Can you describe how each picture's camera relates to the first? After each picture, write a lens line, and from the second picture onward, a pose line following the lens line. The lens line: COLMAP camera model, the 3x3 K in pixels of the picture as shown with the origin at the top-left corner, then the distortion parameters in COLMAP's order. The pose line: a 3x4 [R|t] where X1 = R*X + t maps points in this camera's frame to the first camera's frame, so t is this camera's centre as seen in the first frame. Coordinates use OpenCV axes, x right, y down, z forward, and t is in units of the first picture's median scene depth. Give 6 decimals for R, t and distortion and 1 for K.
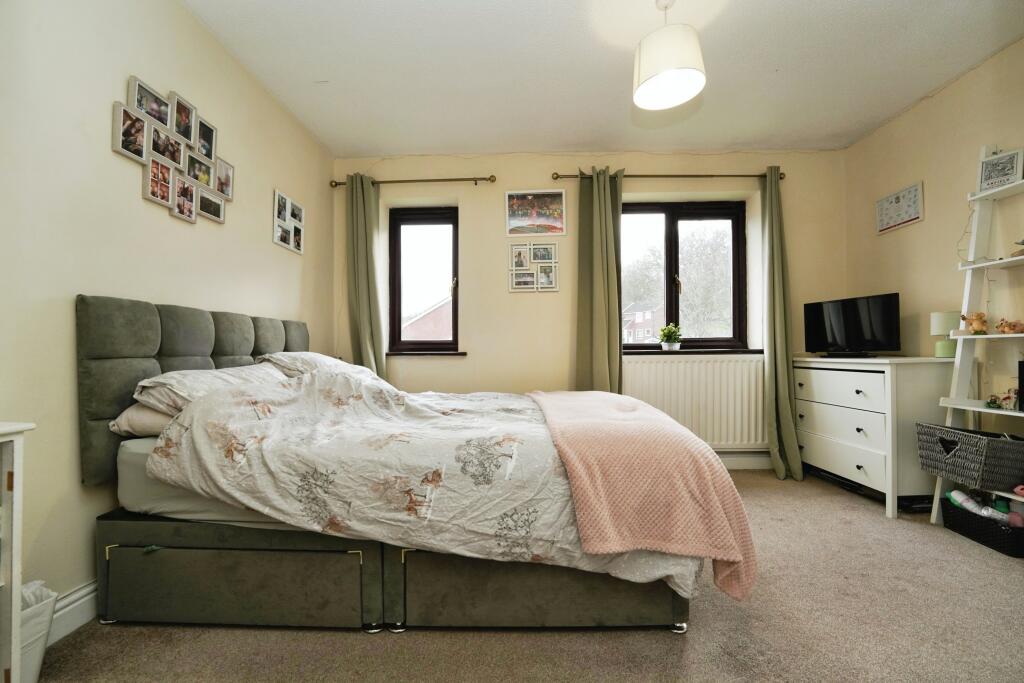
lens RADIAL K [[422.7, 0, 505.6], [0, 422.7, 357.0], [0, 0, 1]] dist [-0.024315, 0.000341]
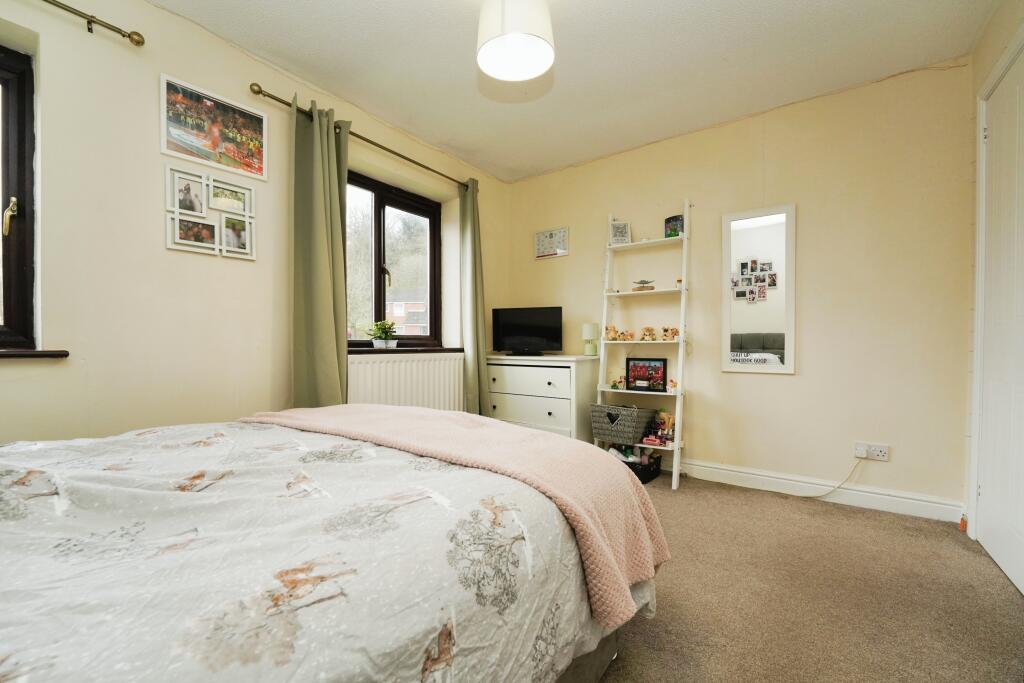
lens RADIAL K [[422.7, 0, 505.6], [0, 422.7, 357.0], [0, 0, 1]] dist [-0.024315, 0.000341]
pose [[0.565162, -0.013871, 0.824864, -0.244483], [0.000302, 0.999862, 0.016607, -0.014910], [-0.824980, -0.009136, 0.565088, 0.343106]]
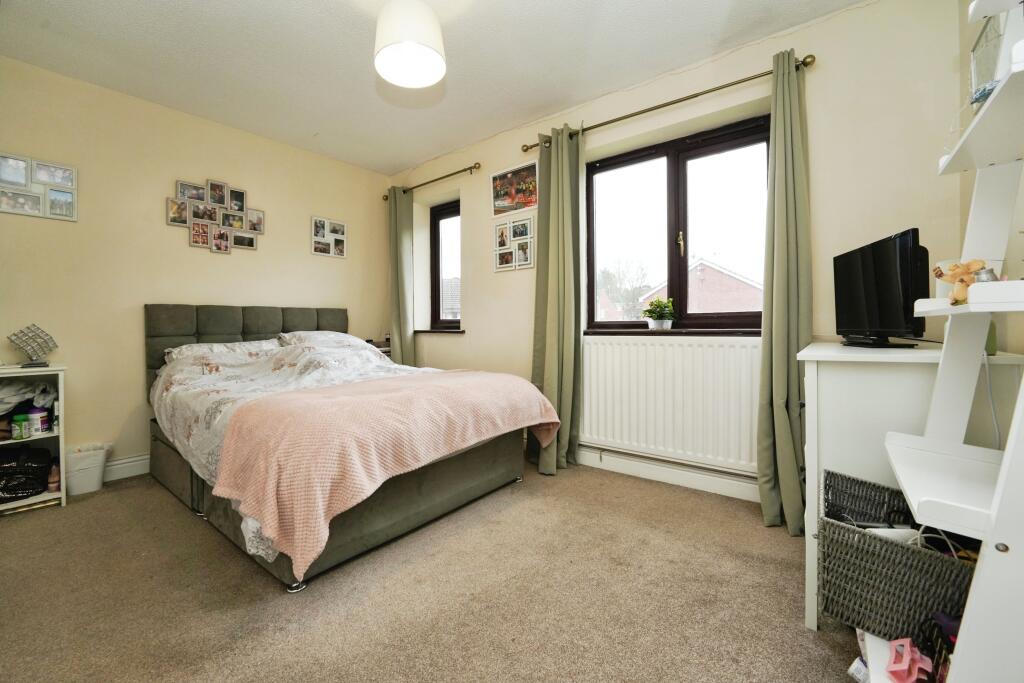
lens RADIAL K [[416.2, 0, 503.9], [0, 416.2, 337.4], [0, 0, 1]] dist [-0.029524, 0.000432]
pose [[0.799650, 0.017380, -0.600214, 0.768297], [-0.003847, 0.999709, 0.023822, -0.023091], [0.600453, -0.016741, 0.799484, 0.242081]]
